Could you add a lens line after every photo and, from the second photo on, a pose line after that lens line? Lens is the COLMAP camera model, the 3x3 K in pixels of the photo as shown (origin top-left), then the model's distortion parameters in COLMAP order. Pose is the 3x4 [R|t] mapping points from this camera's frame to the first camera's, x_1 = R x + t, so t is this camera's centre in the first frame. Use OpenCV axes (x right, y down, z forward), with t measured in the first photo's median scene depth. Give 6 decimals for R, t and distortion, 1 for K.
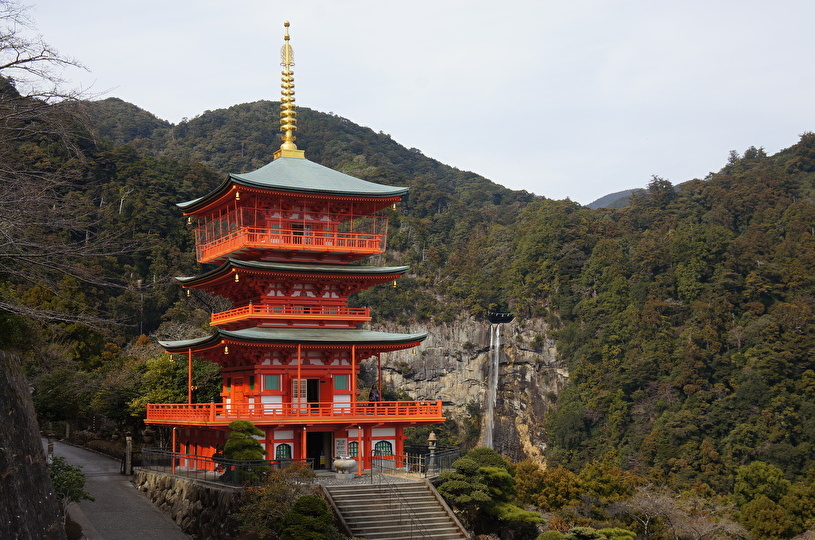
lens RADIAL K [[1196.0, 0, 407.5], [0, 1196.0, 270.0], [0, 0, 1]] dist [0.165591, 0.004459]
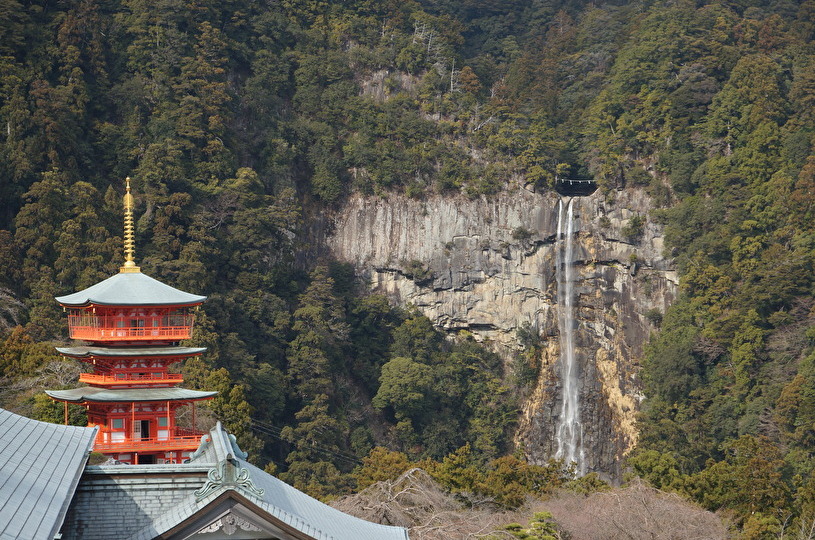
lens RADIAL K [[2450.7, 0, 407.5], [0, 2450.7, 270.0], [0, 0, 1]] dist [0.439046, 1.200356]
pose [[0.999071, 0.001368, -0.043080, 0.046937], [0.003216, 0.994344, 0.106160, -0.051991], [0.042981, -0.106200, 0.993415, -0.252564]]
